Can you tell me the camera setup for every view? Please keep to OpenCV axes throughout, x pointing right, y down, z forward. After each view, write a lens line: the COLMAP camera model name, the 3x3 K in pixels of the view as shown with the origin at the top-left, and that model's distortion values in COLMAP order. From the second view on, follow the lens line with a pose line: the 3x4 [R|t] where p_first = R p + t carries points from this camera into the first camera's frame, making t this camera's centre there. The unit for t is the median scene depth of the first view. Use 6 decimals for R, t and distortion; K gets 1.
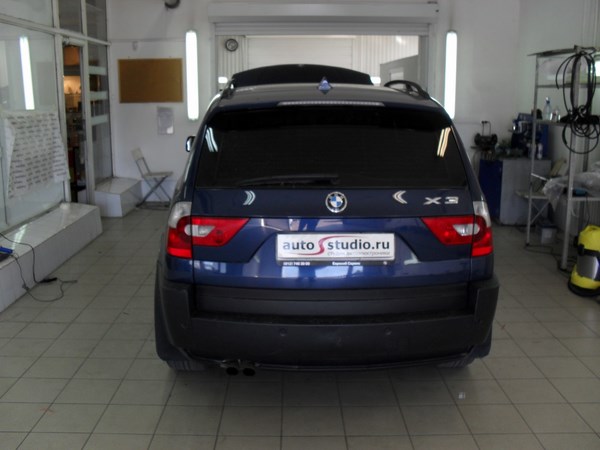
lens RADIAL K [[639.2, 0, 300.0], [0, 639.2, 225.0], [0, 0, 1]] dist [-0.125201, 0.024835]
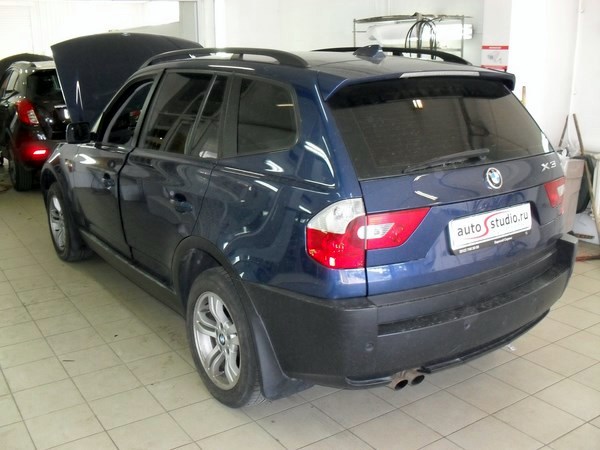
lens RADIAL K [[639.2, 0, 300.0], [0, 639.2, 225.0], [0, 0, 1]] dist [-0.125201, 0.024835]
pose [[0.830956, -0.153835, 0.534646, -0.690073], [0.128706, 0.988096, 0.084270, -0.082560], [-0.541245, -0.001213, 0.840864, 0.358813]]
